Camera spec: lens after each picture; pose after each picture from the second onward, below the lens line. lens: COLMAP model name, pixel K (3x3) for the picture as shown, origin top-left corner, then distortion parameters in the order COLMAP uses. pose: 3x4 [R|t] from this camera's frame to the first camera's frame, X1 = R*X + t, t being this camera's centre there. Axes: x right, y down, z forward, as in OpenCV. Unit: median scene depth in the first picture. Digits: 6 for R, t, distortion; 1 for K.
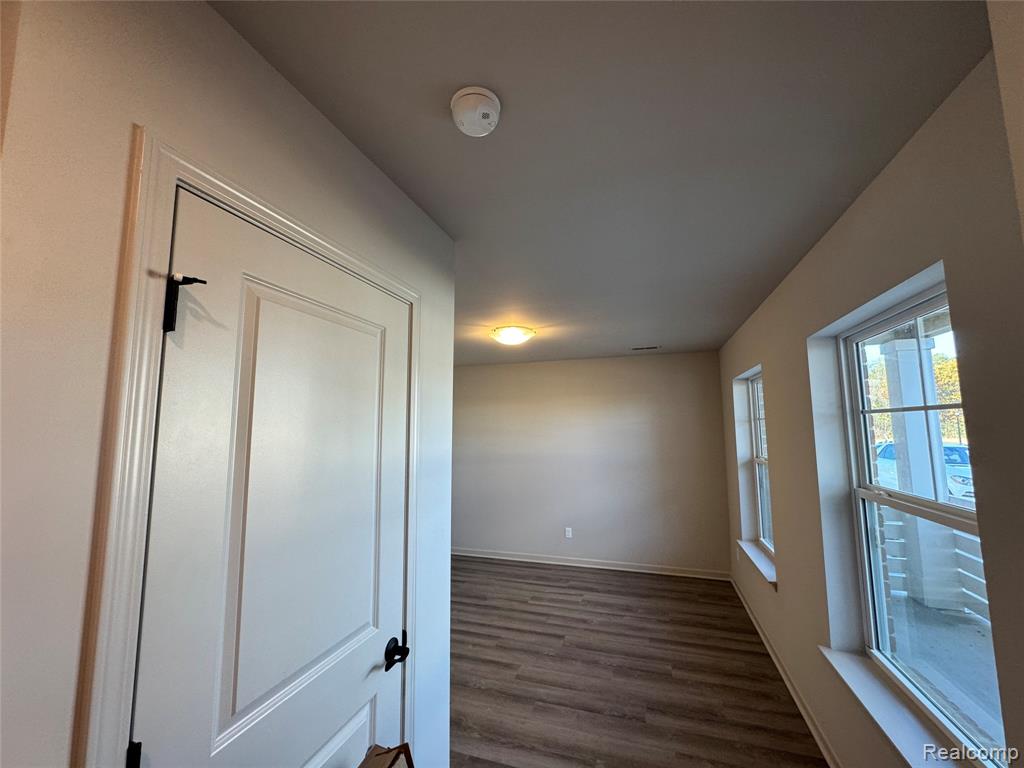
lens RADIAL K [[410.0, 0, 512.0], [0, 410.0, 384.0], [0, 0, 1]] dist [0.001847, 0.000437]
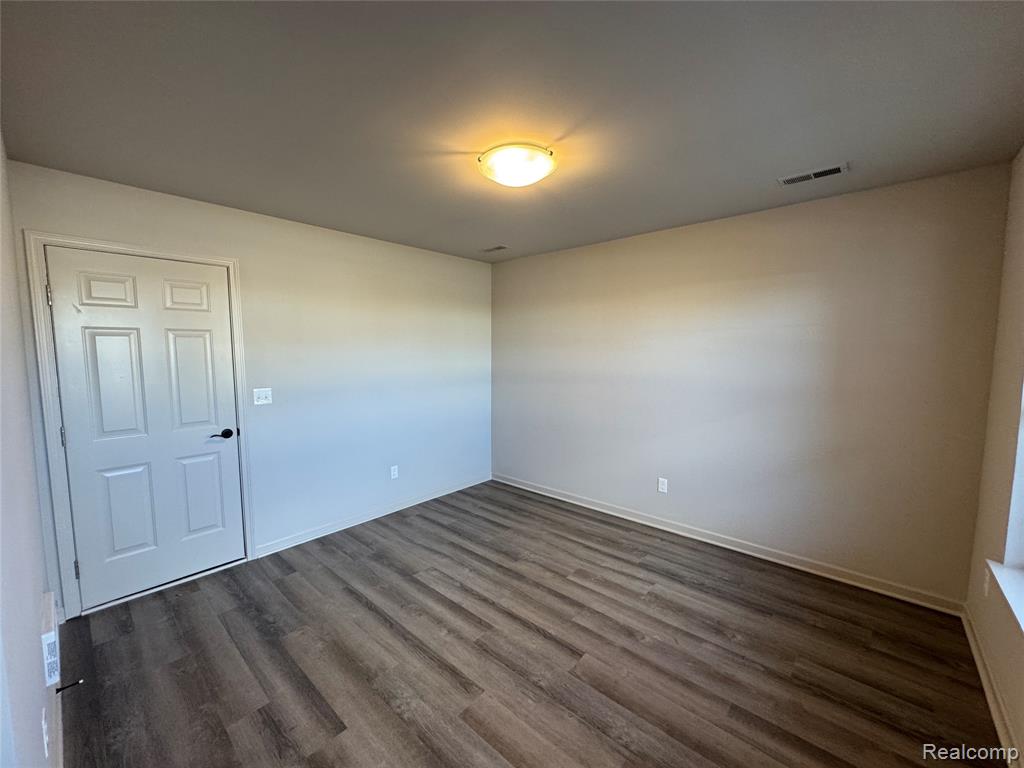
lens RADIAL K [[410.0, 0, 512.0], [0, 410.0, 384.0], [0, 0, 1]] dist [0.001847, 0.000437]
pose [[0.919458, 0.040481, -0.391098, 0.218379], [0.035485, 0.982084, 0.185075, 0.070363], [0.391583, -0.184047, 0.901548, 0.390429]]
